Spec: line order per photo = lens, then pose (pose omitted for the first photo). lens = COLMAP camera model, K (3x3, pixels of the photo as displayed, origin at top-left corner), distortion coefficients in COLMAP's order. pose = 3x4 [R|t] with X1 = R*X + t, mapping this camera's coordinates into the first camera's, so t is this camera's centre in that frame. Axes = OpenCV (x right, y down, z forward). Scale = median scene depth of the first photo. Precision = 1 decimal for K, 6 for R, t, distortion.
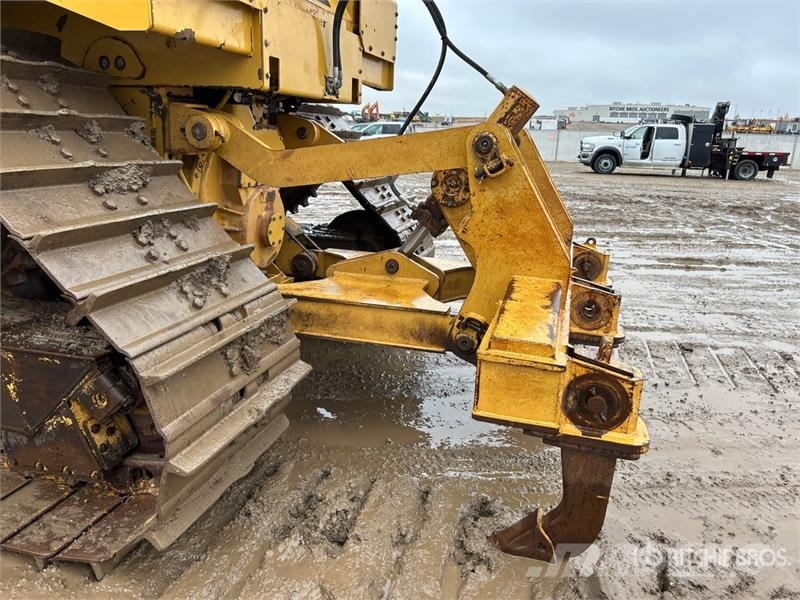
lens RADIAL K [[600.4, 0, 402.4], [0, 600.4, 295.0], [0, 0, 1]] dist [0.054268, -0.060057]
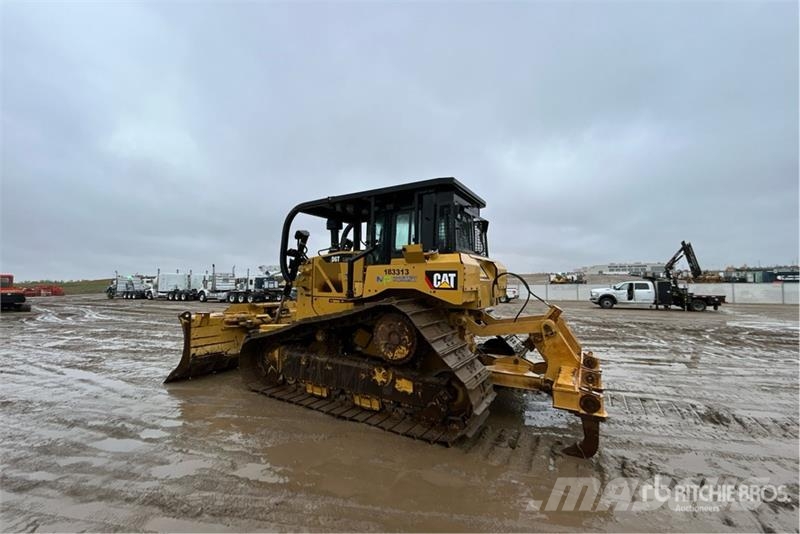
lens RADIAL K [[323.7, 0, 400.6], [0, 323.7, 263.8], [0, 0, 1]] dist [-0.005780, 0.003103]
pose [[0.966497, -0.050151, -0.251732, -0.108004], [-0.033548, 0.947633, -0.317595, 0.017420], [0.254478, 0.315400, 0.914201, -0.585033]]
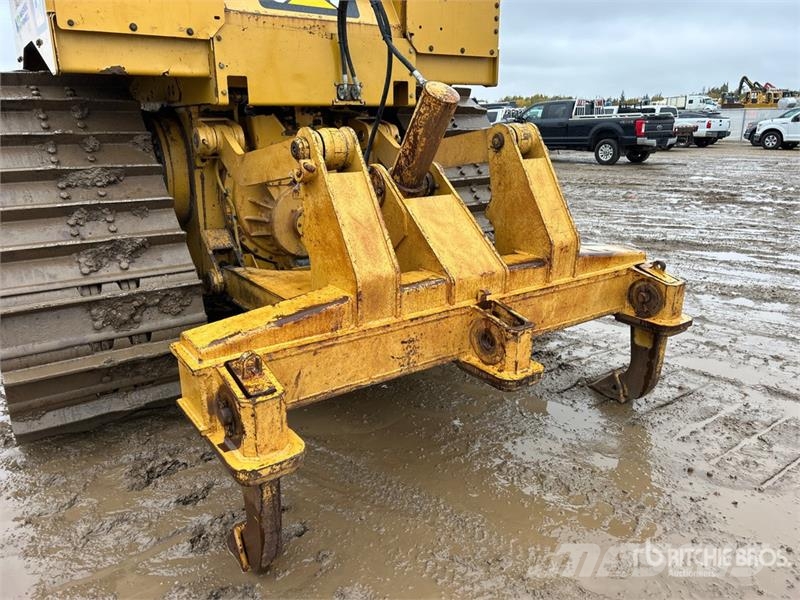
lens RADIAL K [[606.0, 0, 403.6], [0, 606.0, 293.4], [0, 0, 1]] dist [0.029413, -0.009178]
pose [[0.776606, 0.135579, -0.615225, 0.513506], [-0.131090, 0.989970, 0.052685, -0.049175], [0.616197, 0.039734, 0.786589, 0.176822]]
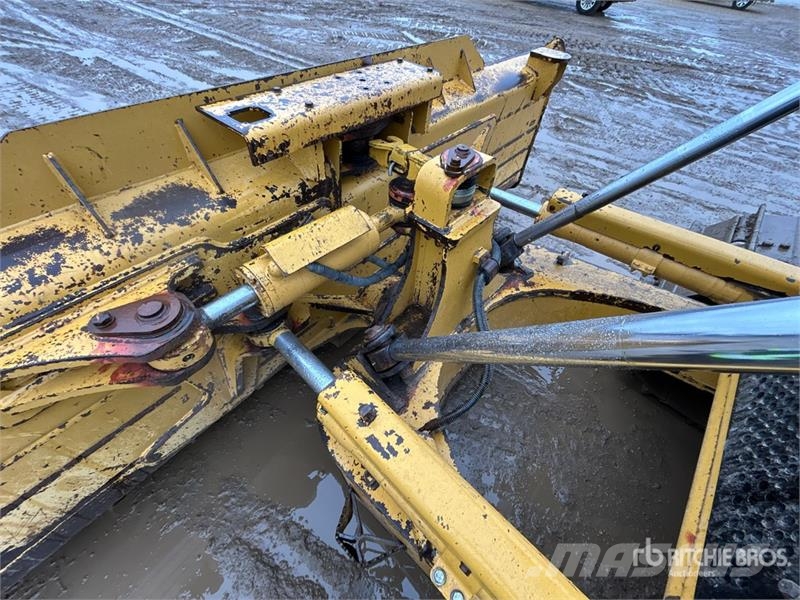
lens RADIAL K [[323.5, 0, 401.2], [0, 323.5, 298.1], [0, 0, 1]] dist [-0.001435, 0.000088]
pose [[0.896538, 0.357639, -0.261369, -1.208503], [-0.155902, 0.807046, 0.569535, -0.366947], [0.414625, -0.469862, 0.779305, 0.803738]]
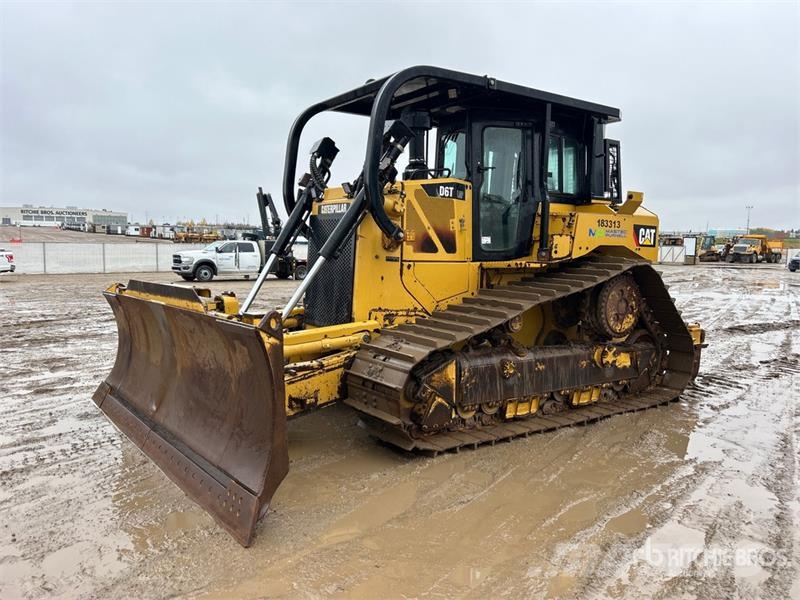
lens RADIAL K [[600.4, 0, 399.8], [0, 600.4, 299.0], [0, 0, 1]] dist [0.054268, -0.060057]
pose [[0.627622, -0.092916, 0.772954, -2.094100], [0.211342, 0.975903, -0.054293, -0.150191], [-0.749283, 0.197433, 0.632135, -0.105570]]
